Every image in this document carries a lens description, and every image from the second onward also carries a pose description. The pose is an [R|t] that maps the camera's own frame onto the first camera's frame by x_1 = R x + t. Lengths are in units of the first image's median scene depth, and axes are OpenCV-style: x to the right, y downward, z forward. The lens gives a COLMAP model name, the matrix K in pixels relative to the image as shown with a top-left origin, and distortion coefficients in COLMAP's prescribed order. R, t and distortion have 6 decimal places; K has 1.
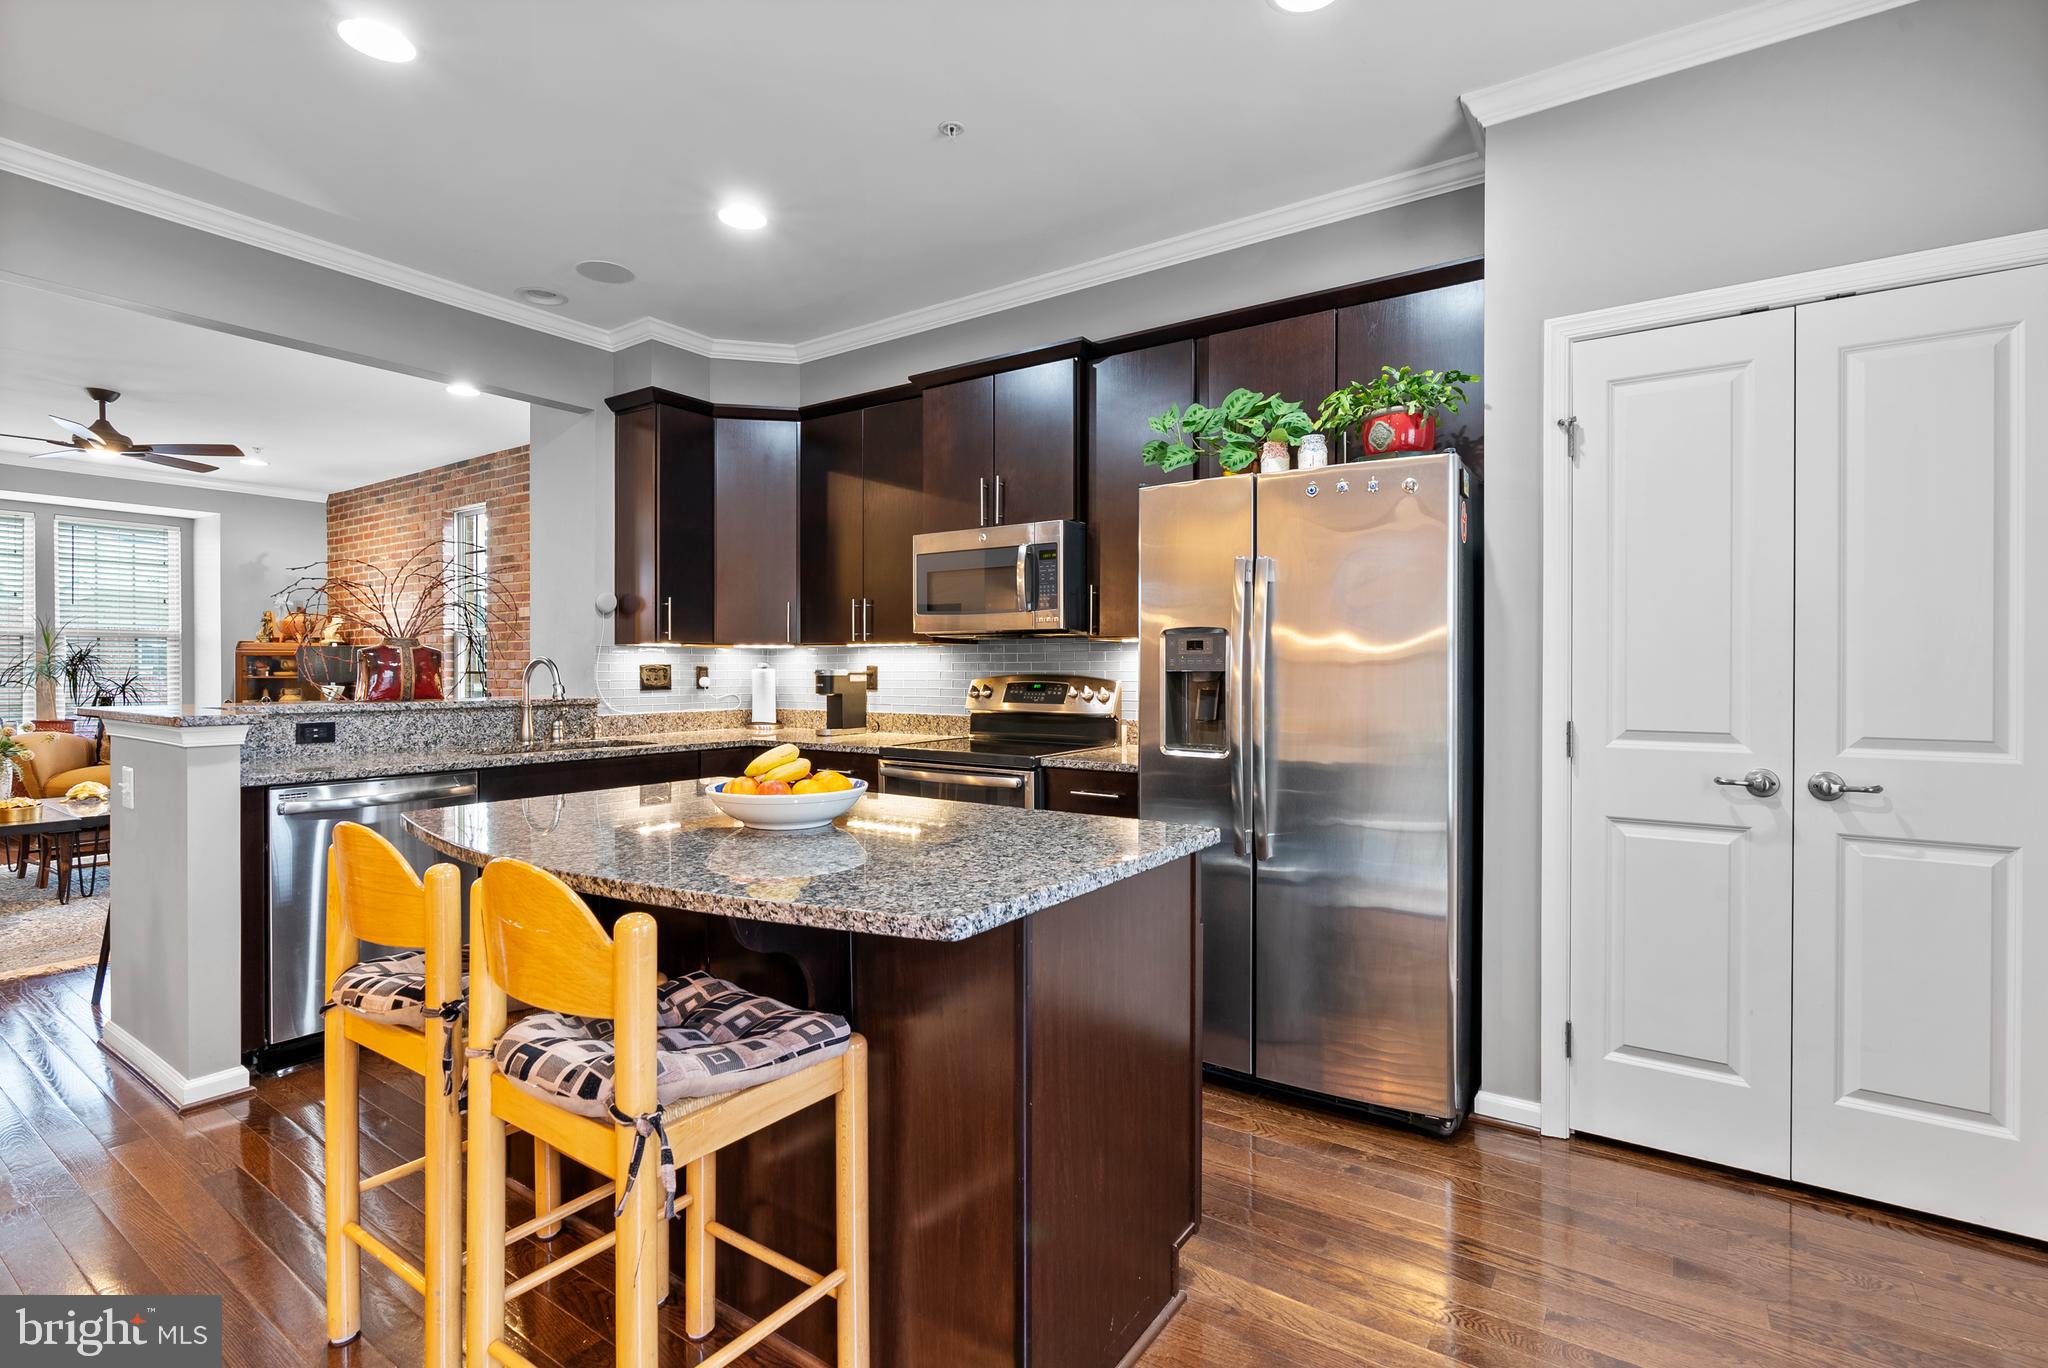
lens RADIAL K [[938.4, 0, 1066.9], [0, 938.4, 668.7], [0, 0, 1]] dist [-0.004302, 0.000163]
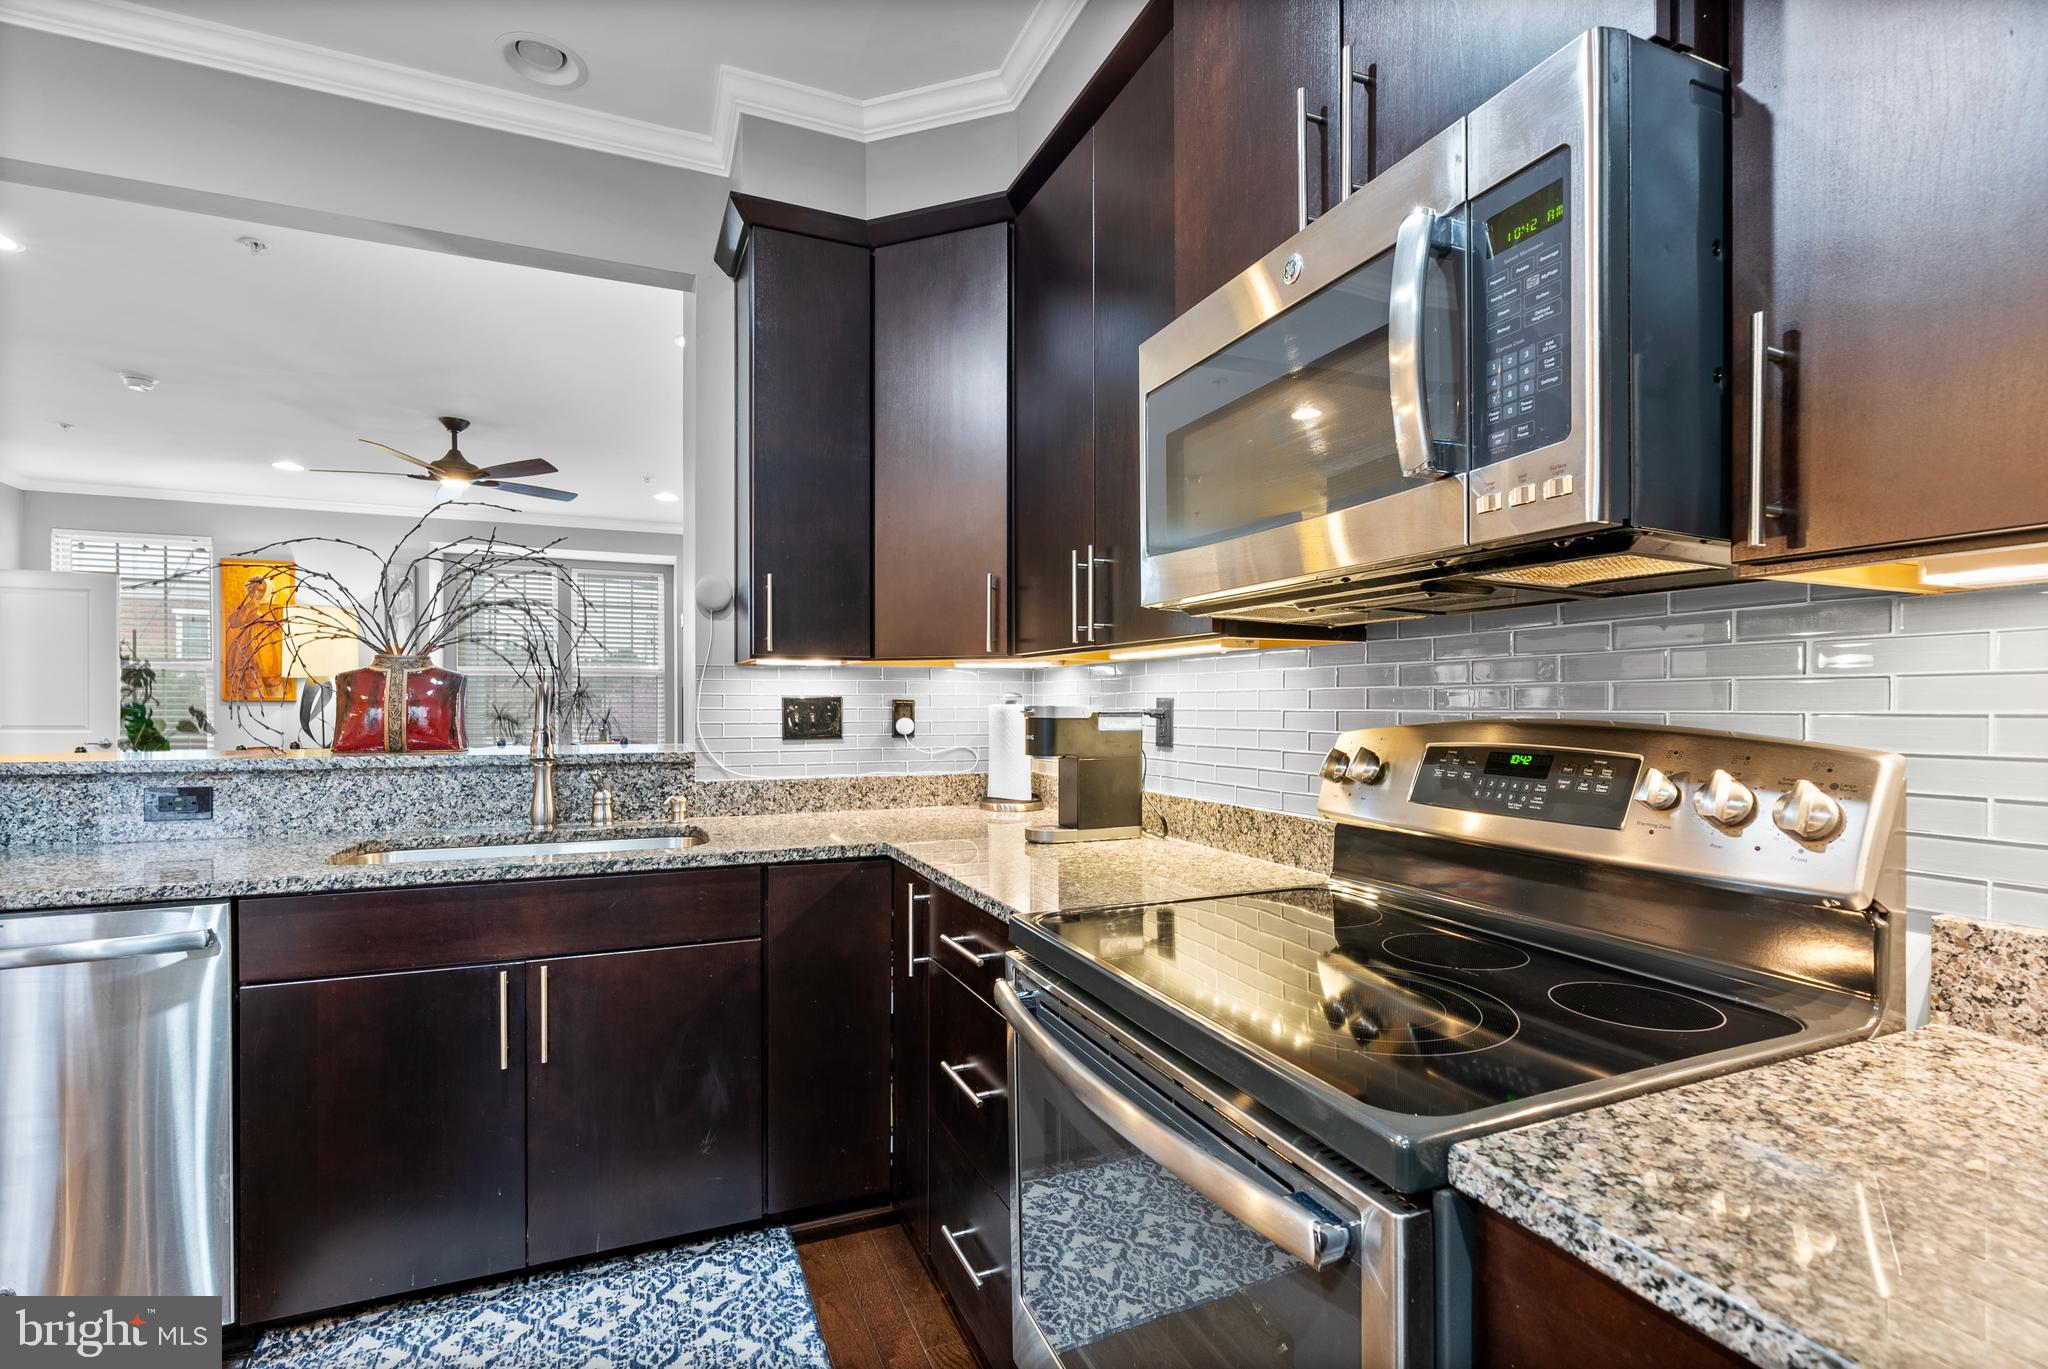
lens RADIAL K [[942.1, 0, 1002.1], [0, 942.1, 705.3], [0, 0, 1]] dist [-0.013657, 0.006731]
pose [[0.816419, 0.001929, -0.577457, 0.007609], [-0.001843, 0.999998, 0.000735, 0.000767], [0.577457, 0.000464, 0.816421, 0.665566]]
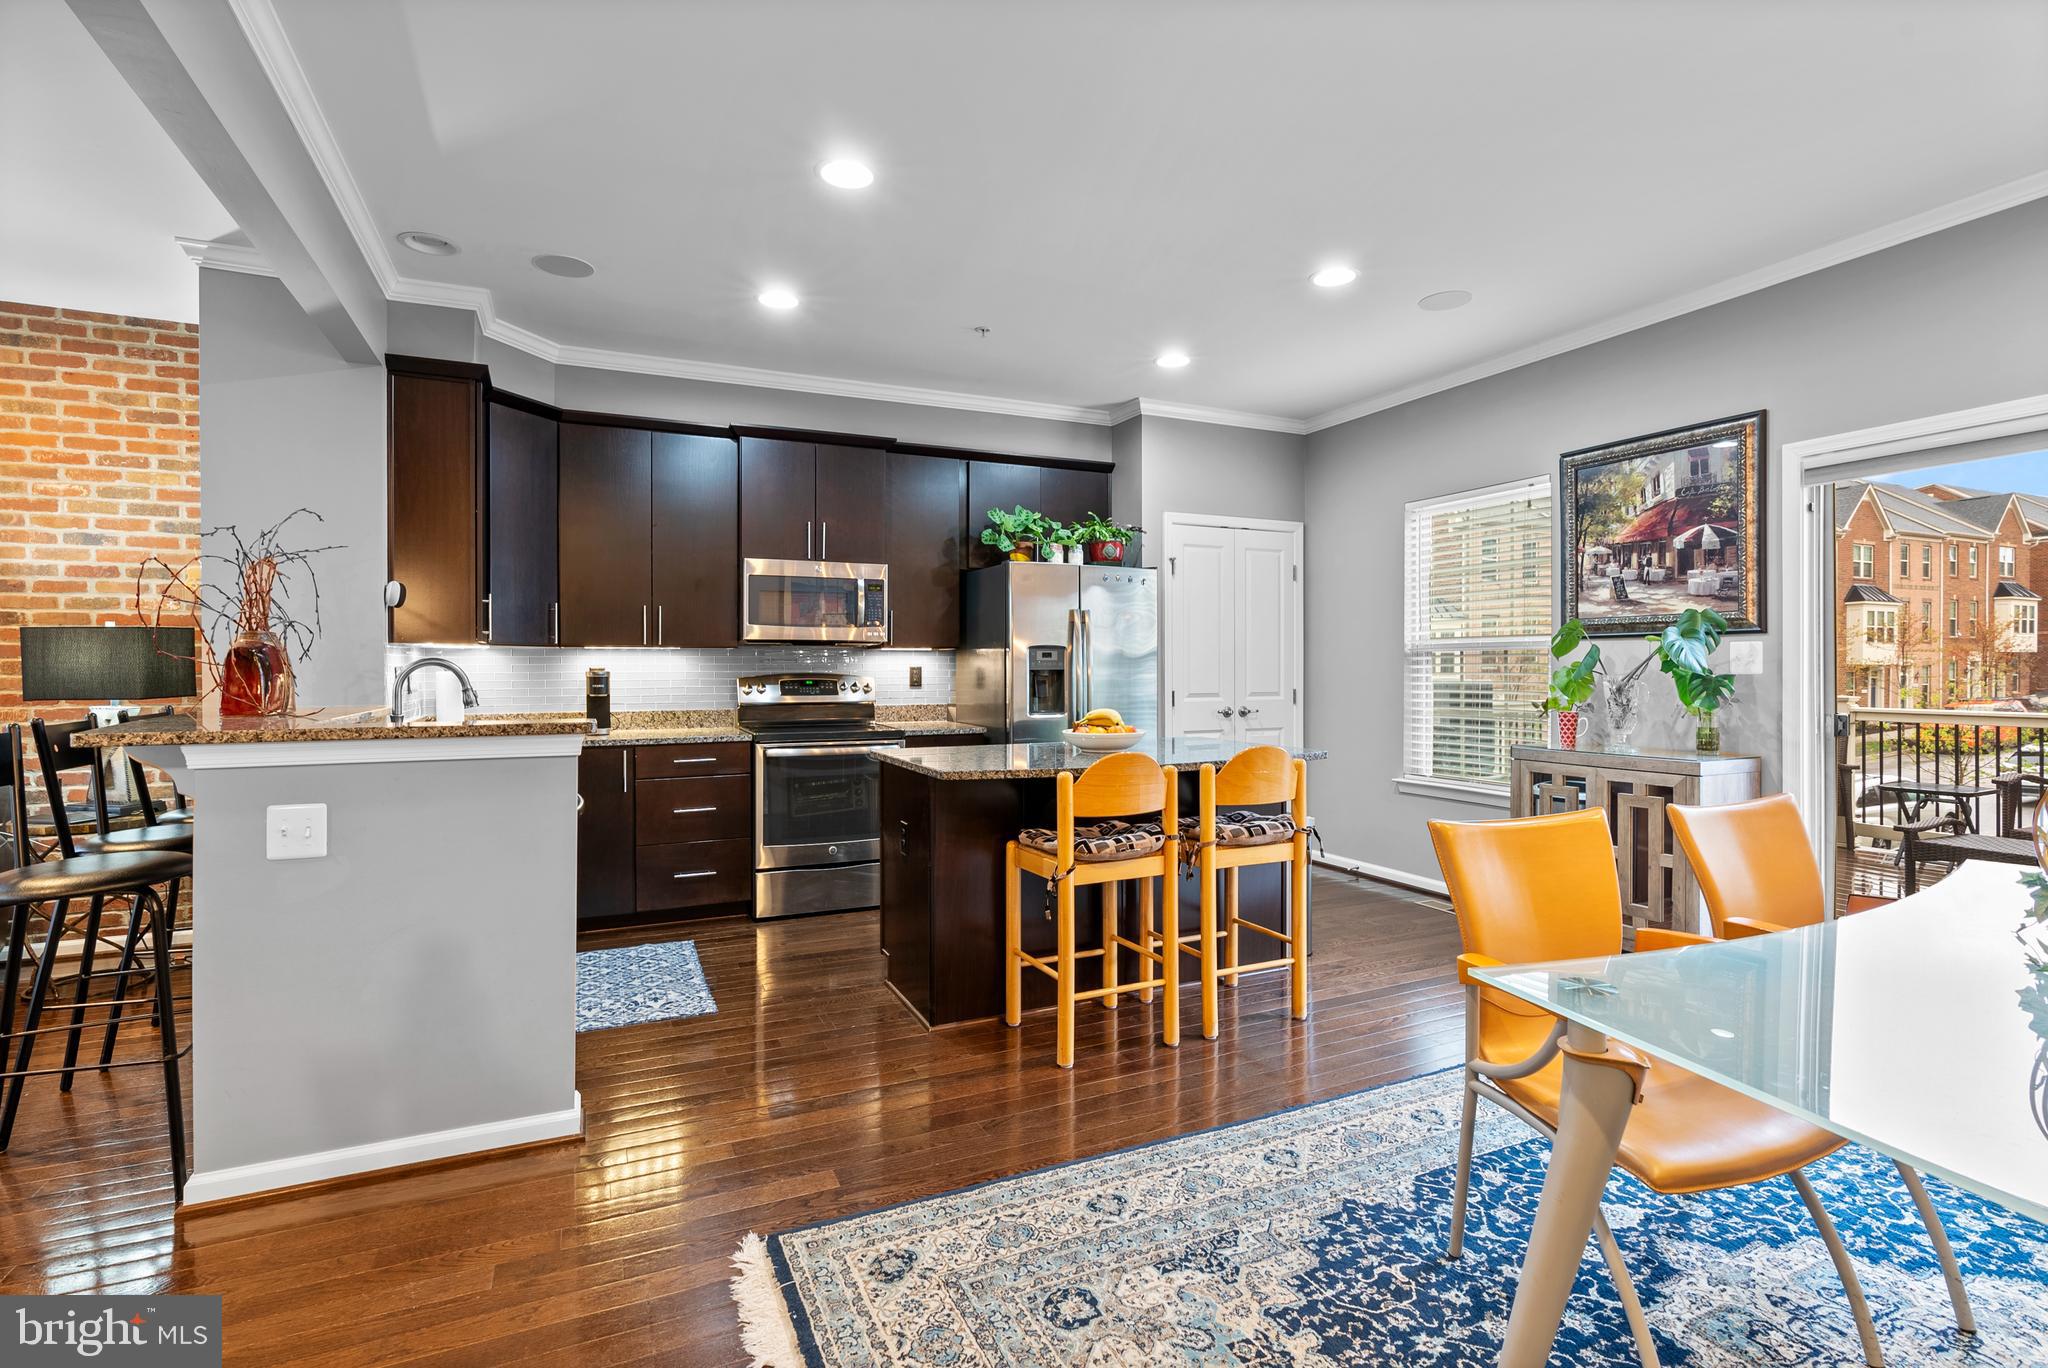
lens RADIAL K [[940.7, 0, 1024.0], [0, 940.7, 684.0], [0, 0, 1]] dist [-0.009468, 0.001822]
pose [[0.529658, -0.012710, 0.848116, -0.998642], [0.006623, 0.999919, 0.010849, 0.007954], [-0.848185, -0.000130, 0.529699, 0.061669]]
